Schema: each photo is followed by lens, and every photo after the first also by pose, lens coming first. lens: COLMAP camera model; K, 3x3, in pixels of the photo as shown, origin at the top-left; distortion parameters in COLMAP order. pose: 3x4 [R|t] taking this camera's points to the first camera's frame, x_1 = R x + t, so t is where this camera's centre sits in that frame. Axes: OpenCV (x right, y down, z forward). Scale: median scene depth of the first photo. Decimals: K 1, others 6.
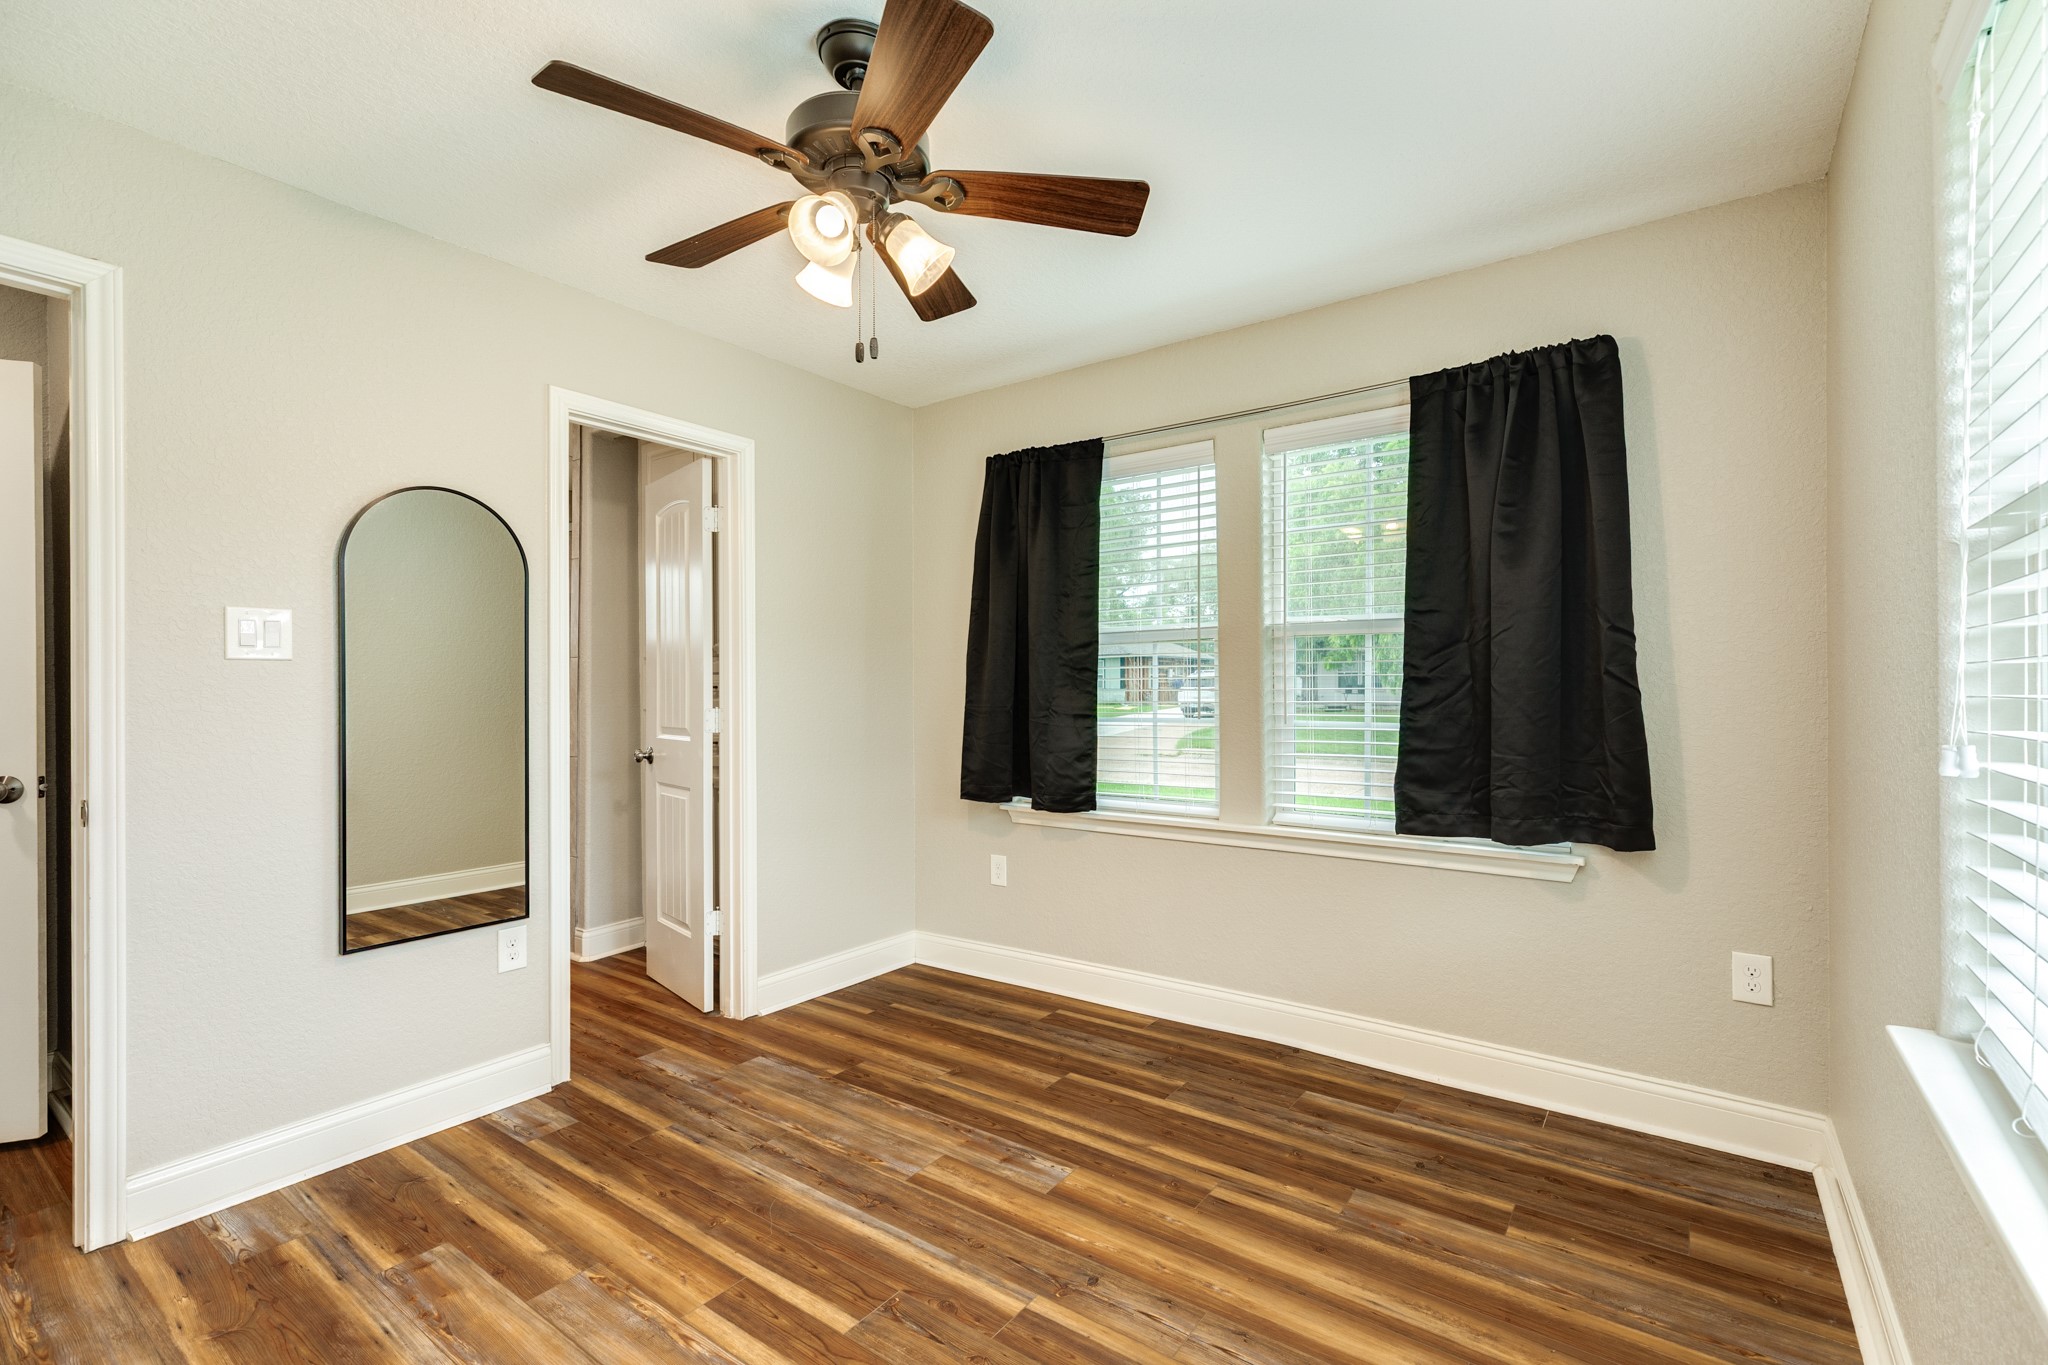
lens RADIAL K [[919.9, 0, 1024.2], [0, 919.9, 689.6], [0, 0, 1]] dist [0.006527, -0.000538]
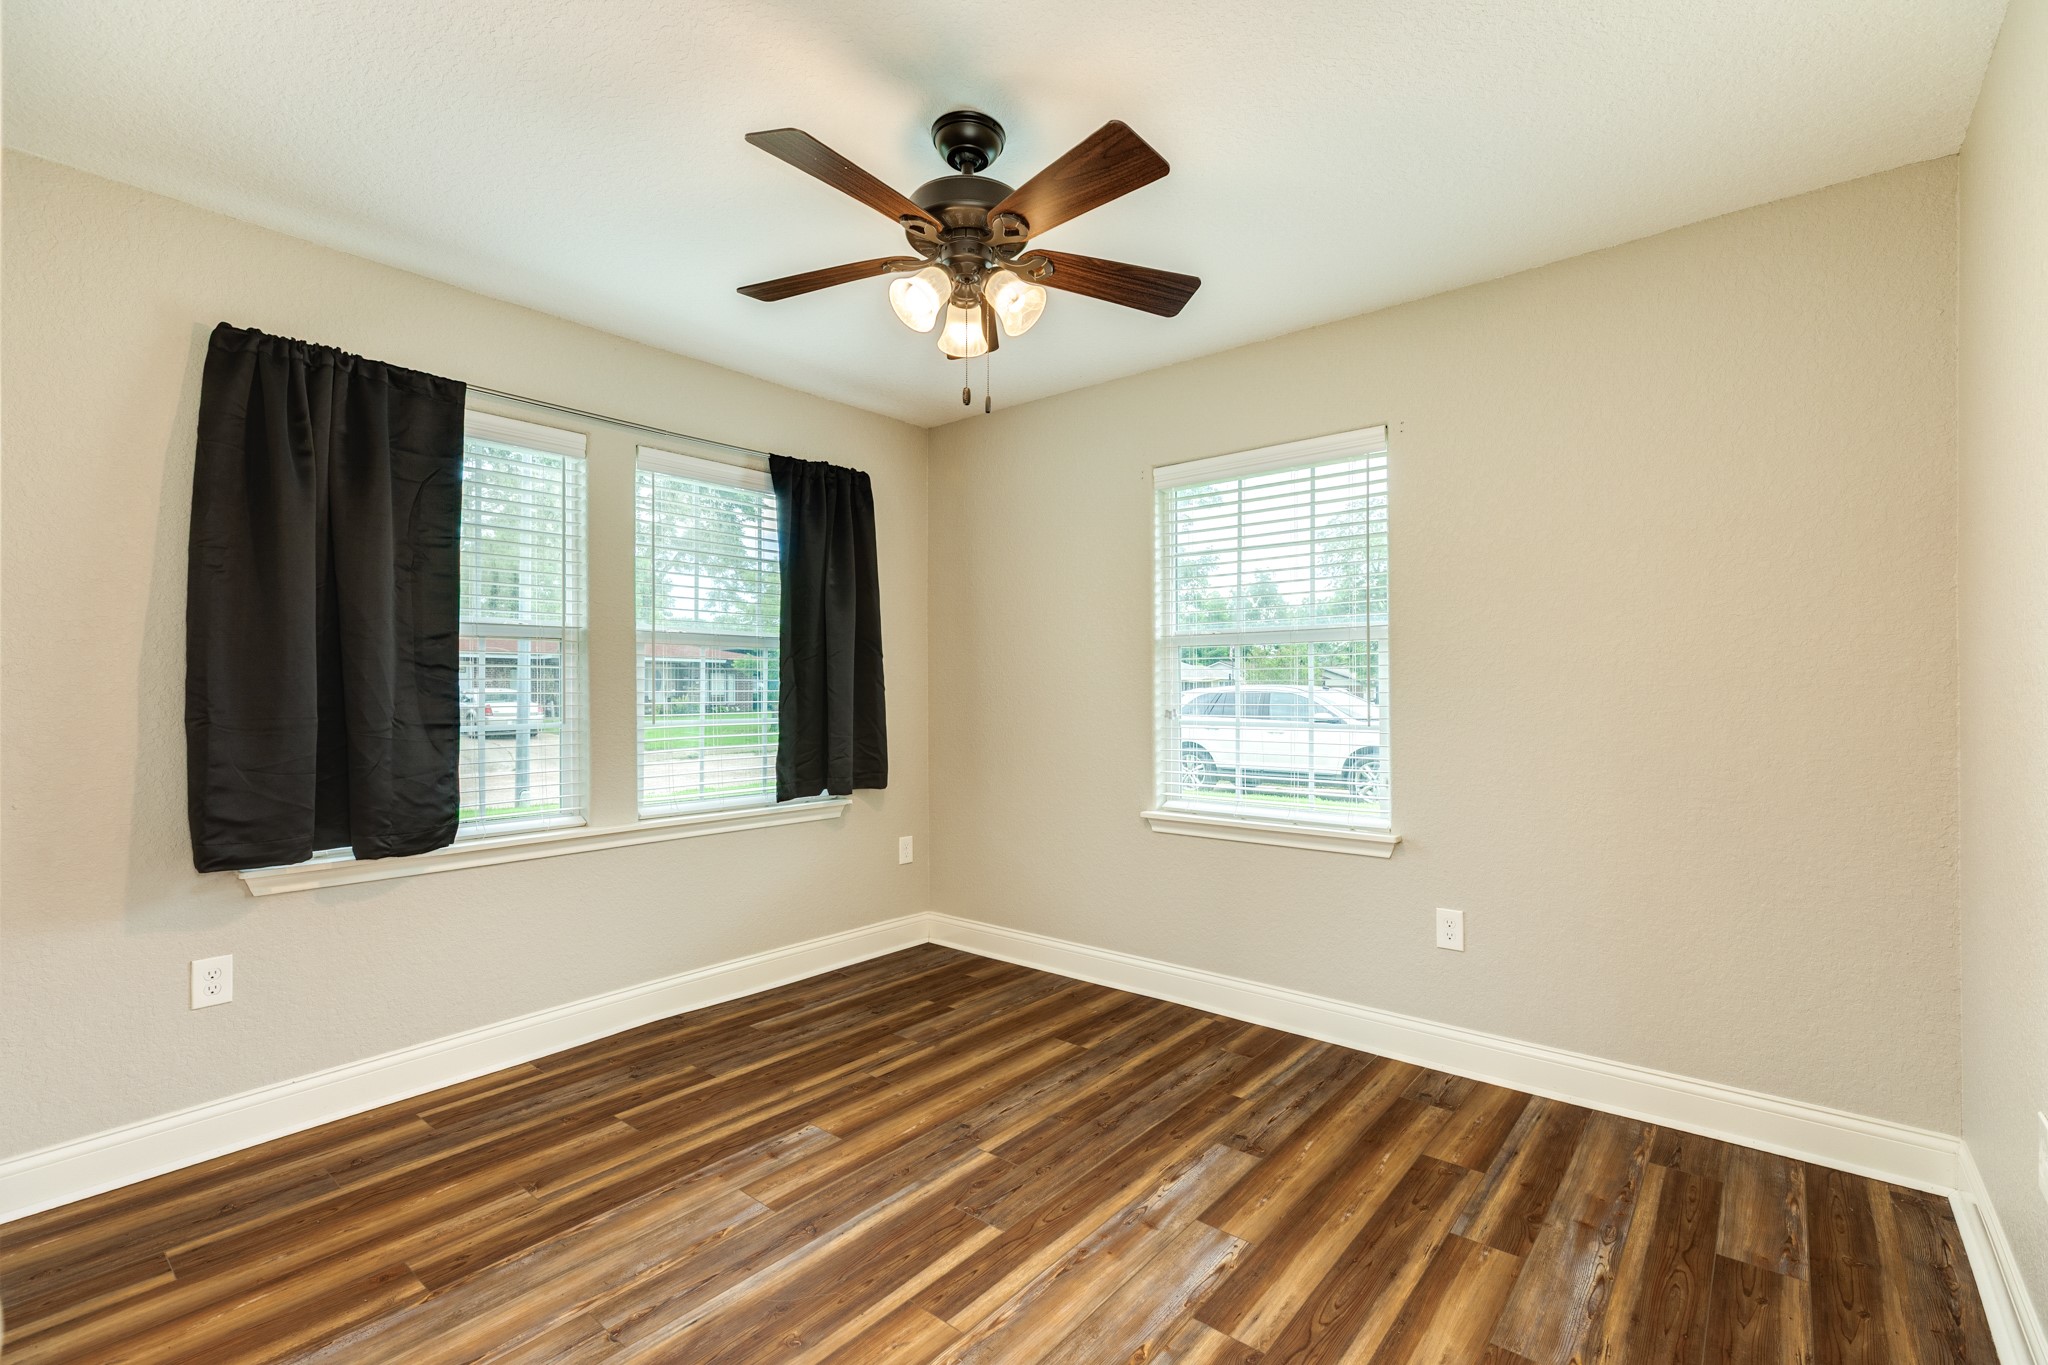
lens RADIAL K [[919.9, 0, 1024.2], [0, 919.9, 689.6], [0, 0, 1]] dist [0.006527, -0.000538]
pose [[0.054834, 0.003835, 0.998488, -0.896701], [0.004871, 0.999980, -0.004109, 0.003763], [-0.998484, 0.005089, 0.054814, 0.587702]]
